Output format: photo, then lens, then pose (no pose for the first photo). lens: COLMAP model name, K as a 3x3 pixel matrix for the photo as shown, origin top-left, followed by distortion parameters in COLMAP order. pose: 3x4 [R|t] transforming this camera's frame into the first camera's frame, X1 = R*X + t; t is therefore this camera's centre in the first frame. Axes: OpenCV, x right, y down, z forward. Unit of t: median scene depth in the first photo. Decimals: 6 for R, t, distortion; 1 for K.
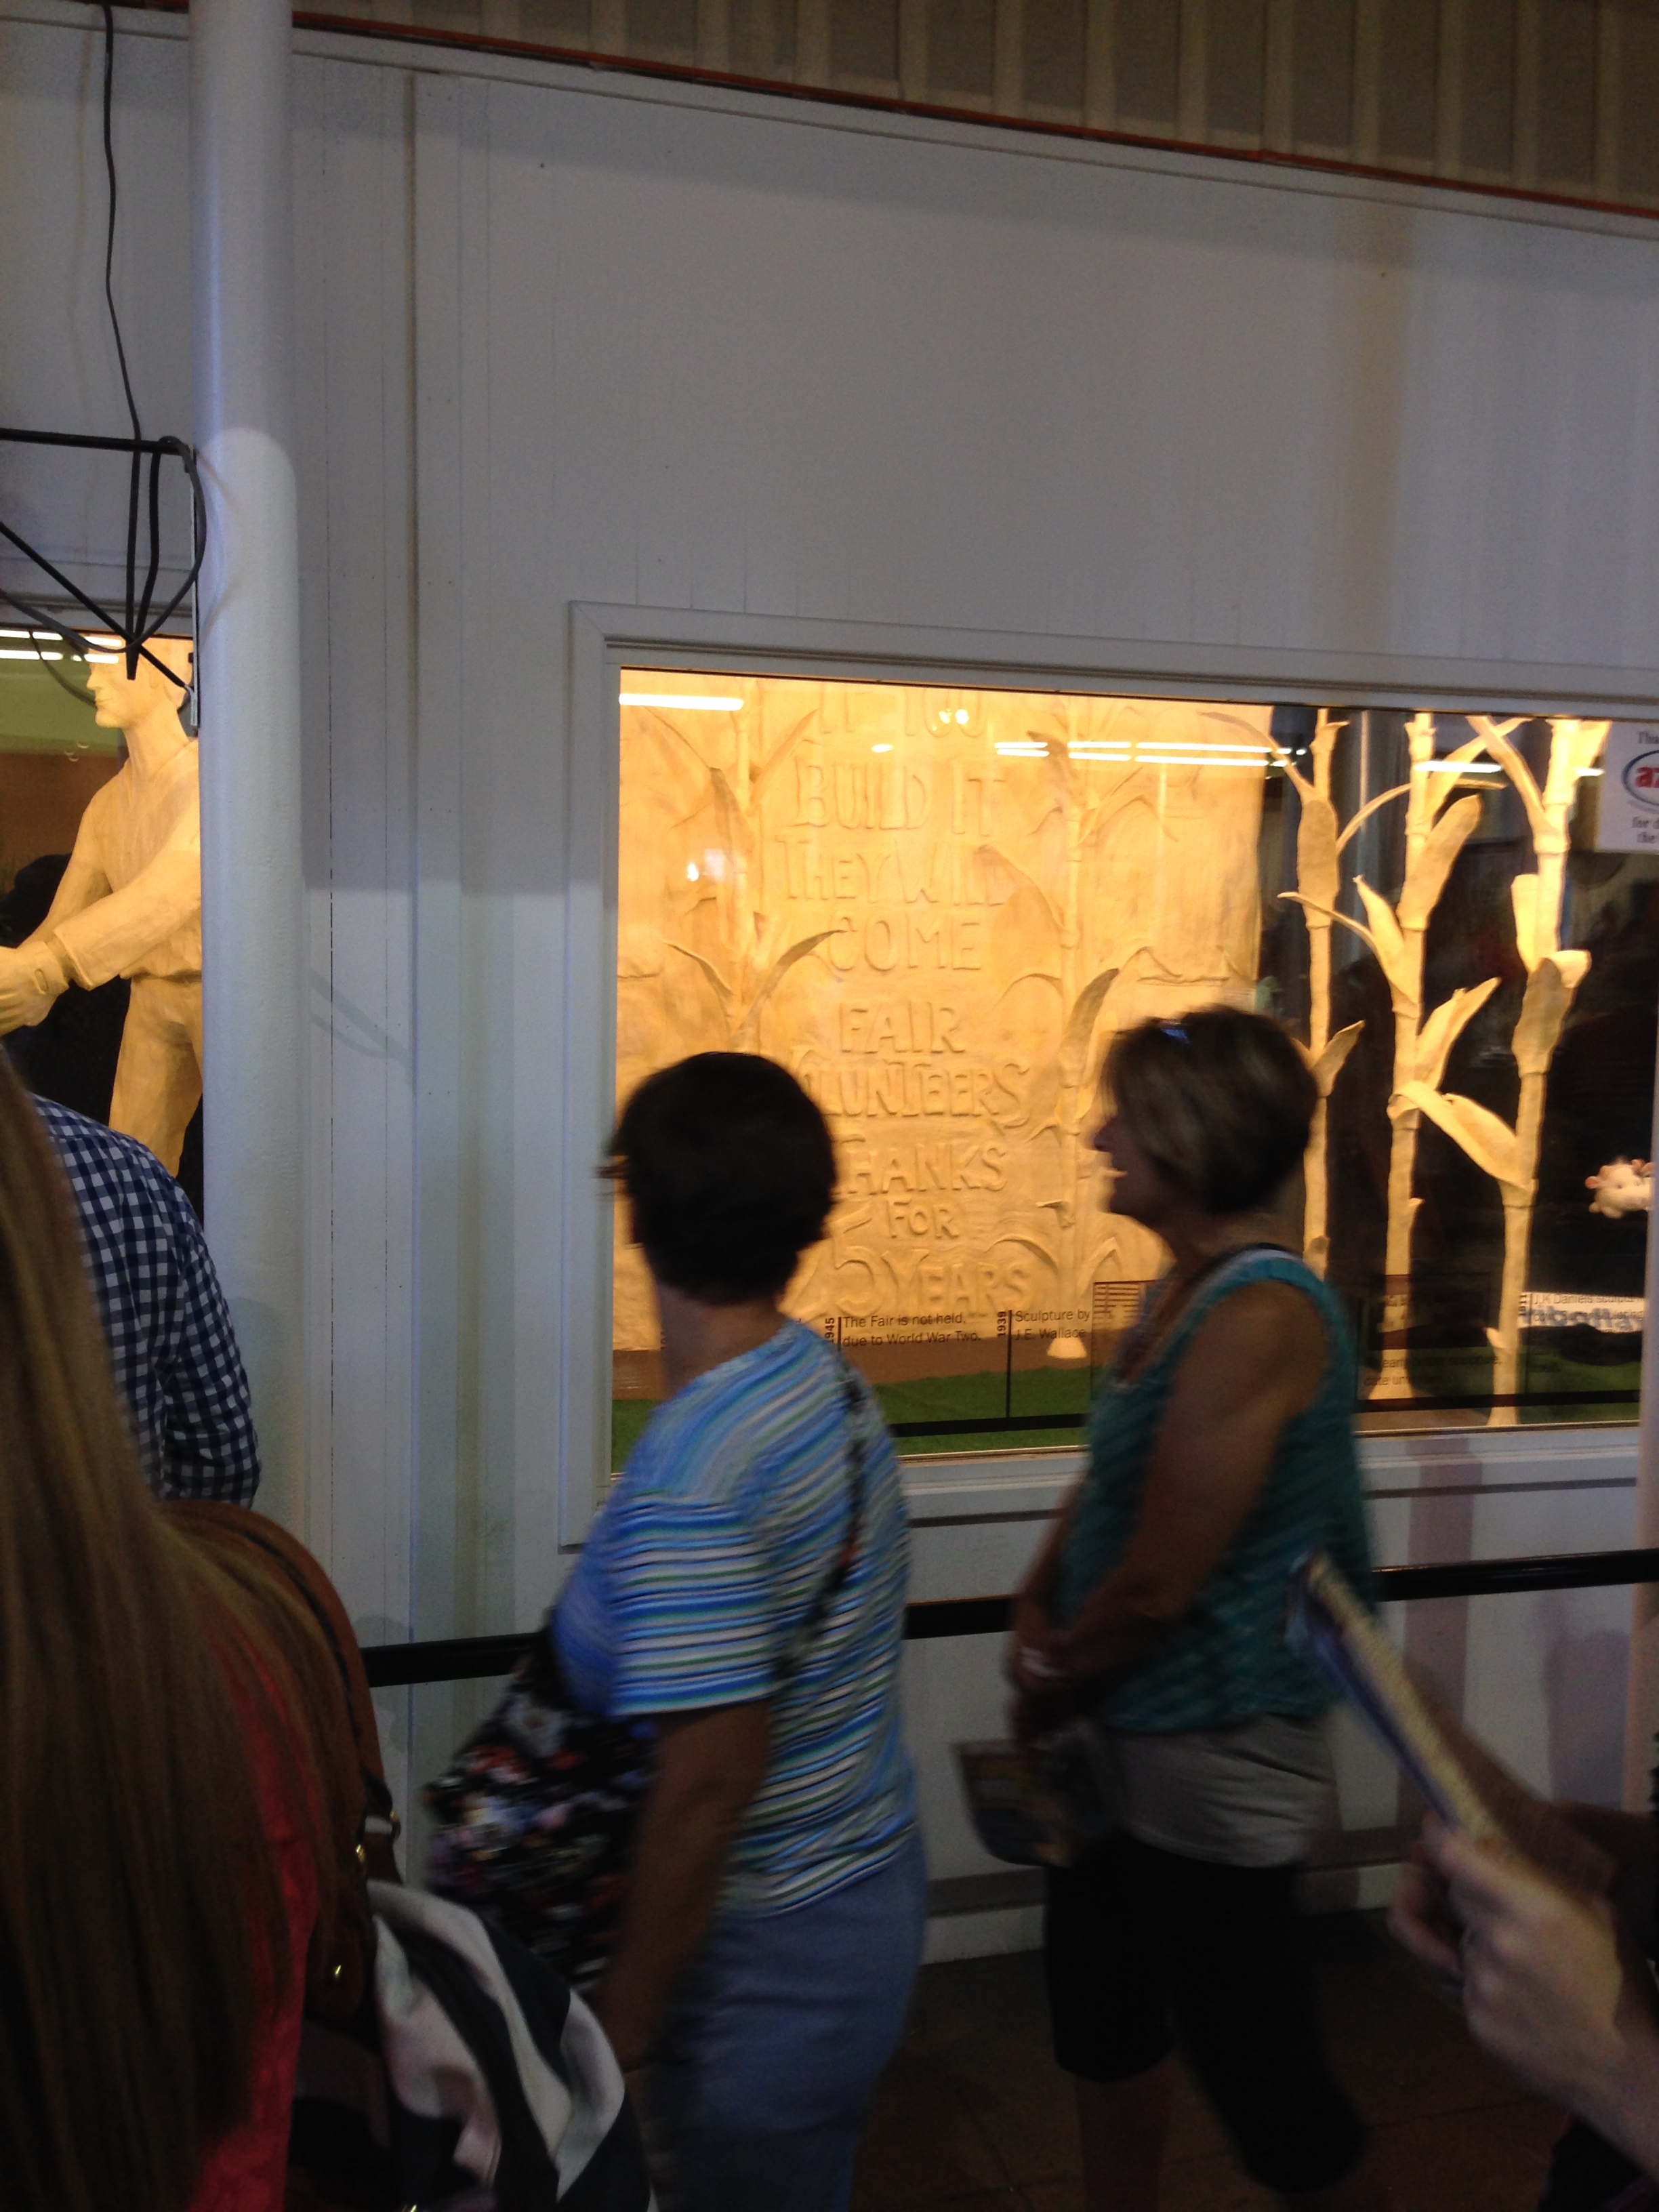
lens RADIAL K [[2128.5, 0, 829.5], [0, 2128.5, 1106.0], [0, 0, 1]] dist [0.040034, -0.002270]
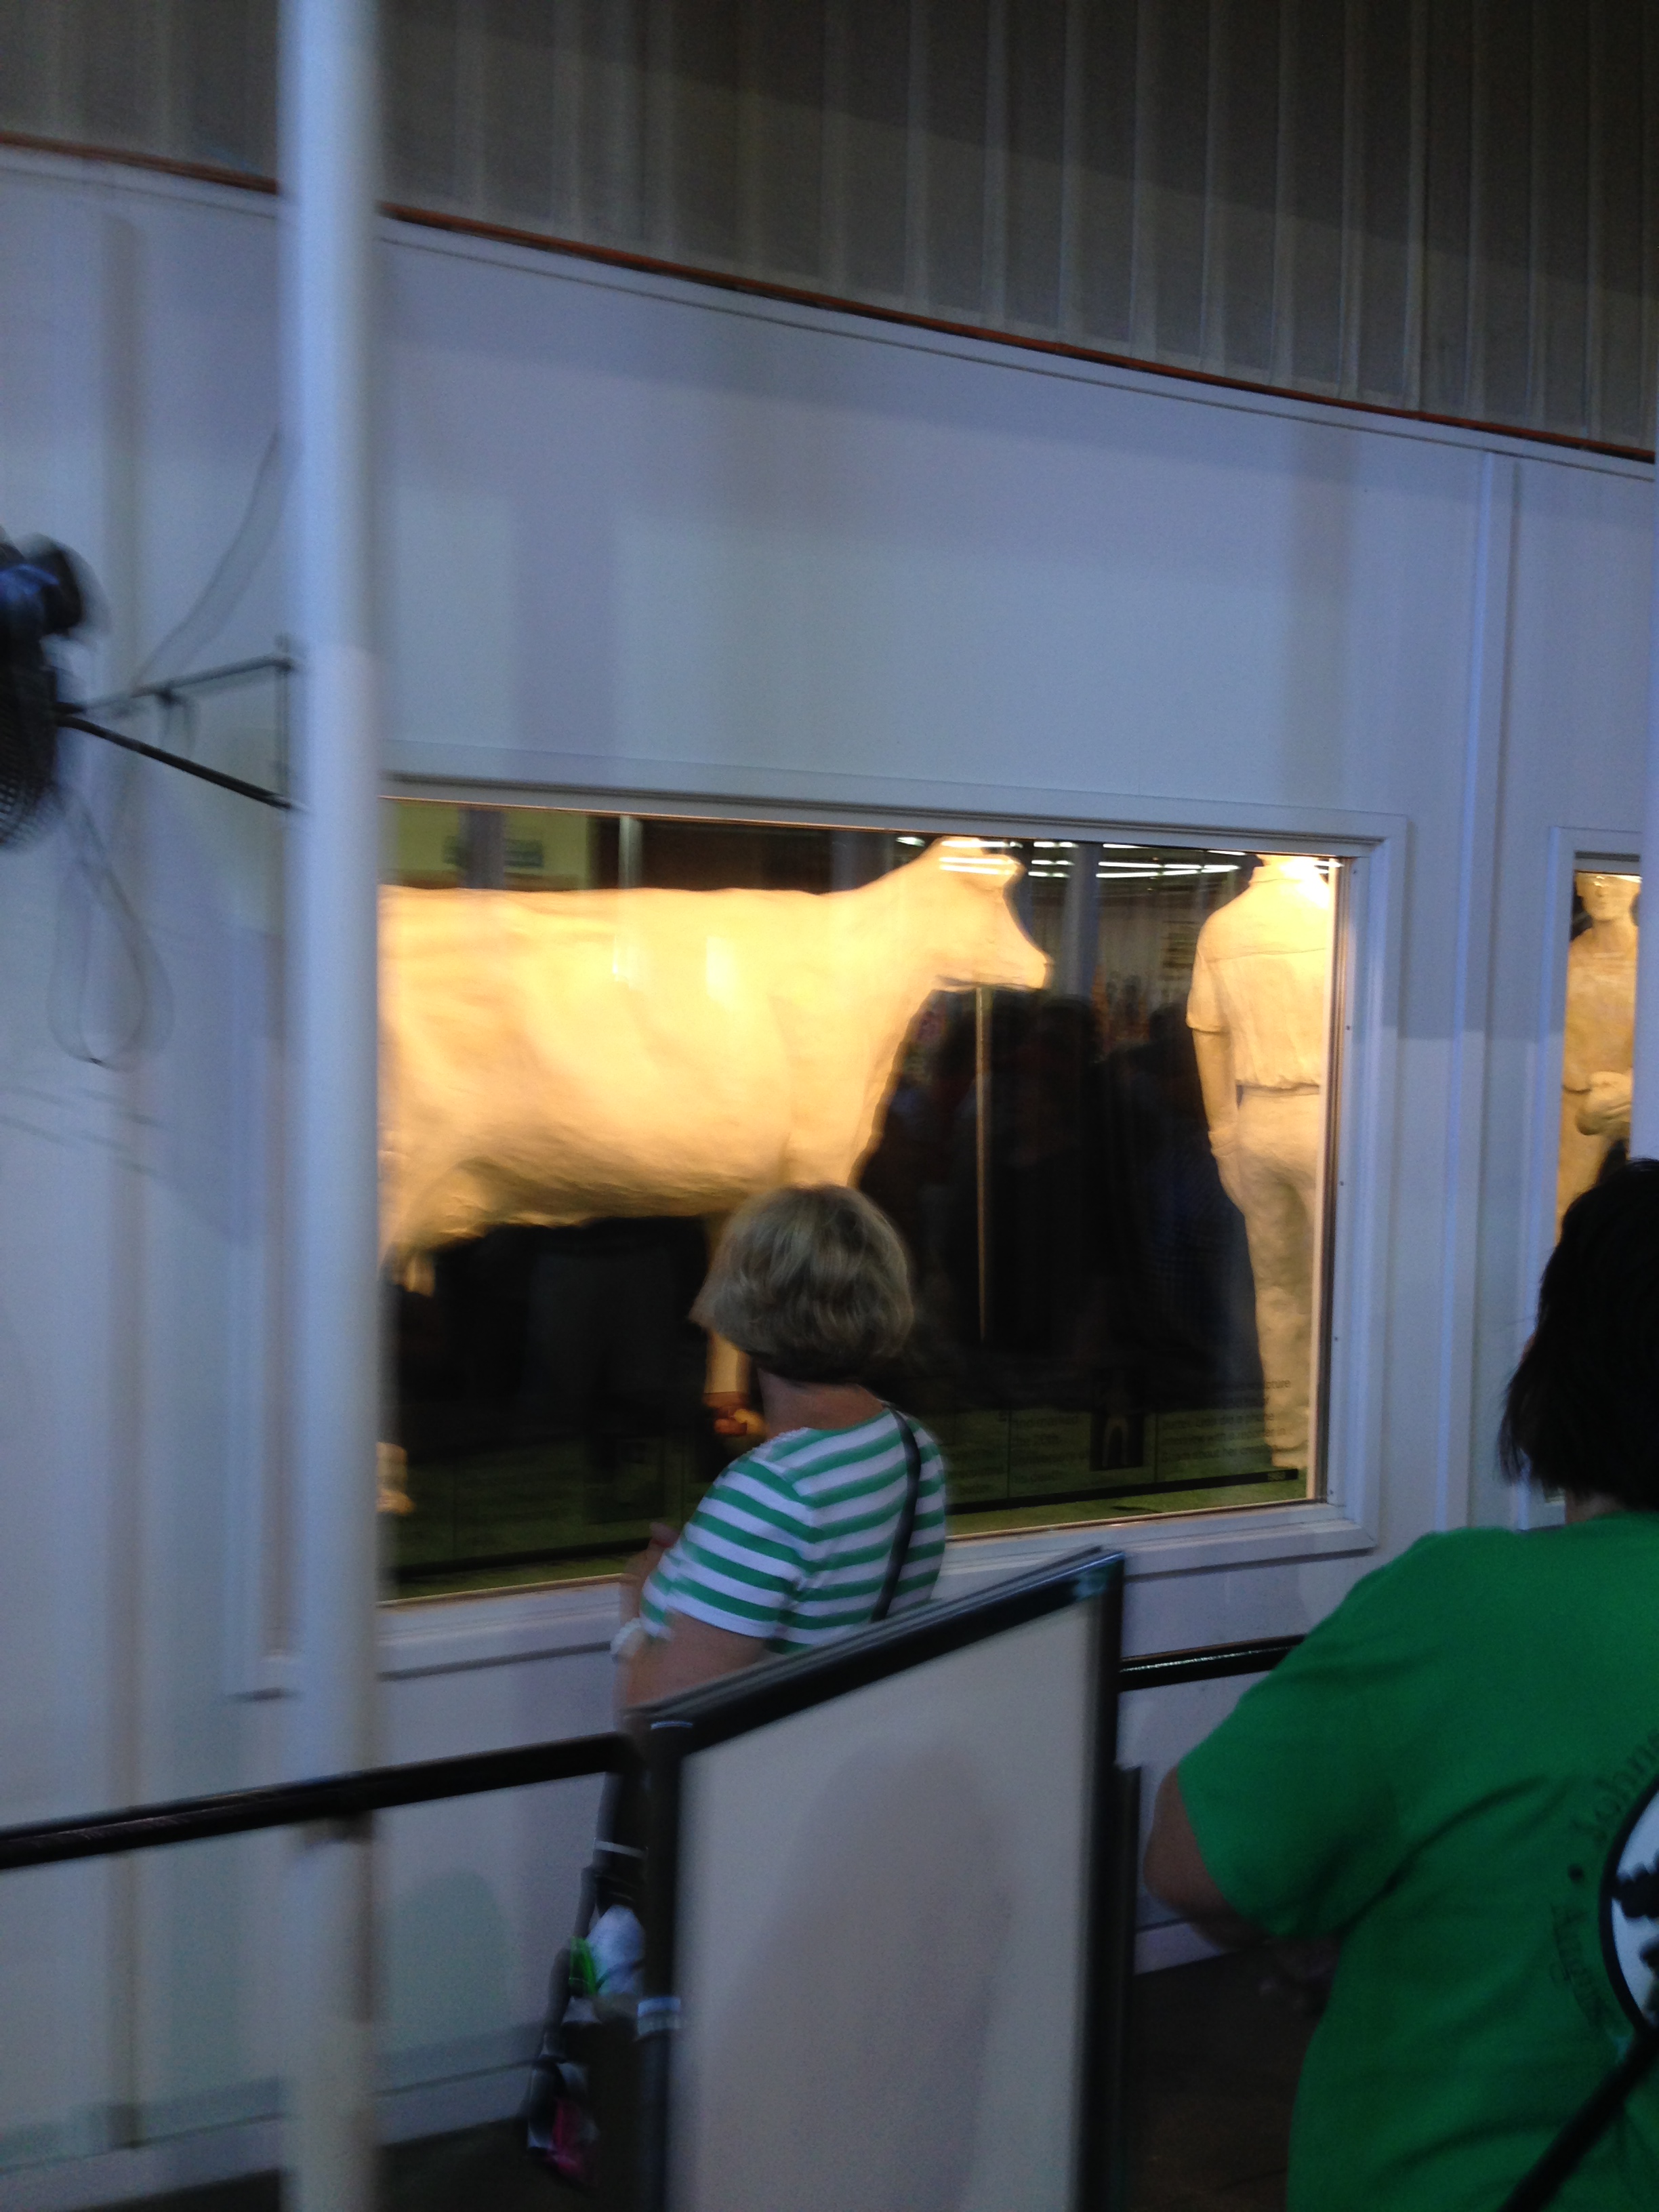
lens RADIAL K [[2133.4, 0, 829.5], [0, 2133.4, 1106.0], [0, 0, 1]] dist [0.117814, -0.001434]
pose [[0.981394, -0.016254, 0.191316, -0.228782], [0.026877, 0.998229, -0.053066, 0.001170], [-0.190115, 0.057220, 0.980093, -0.072025]]
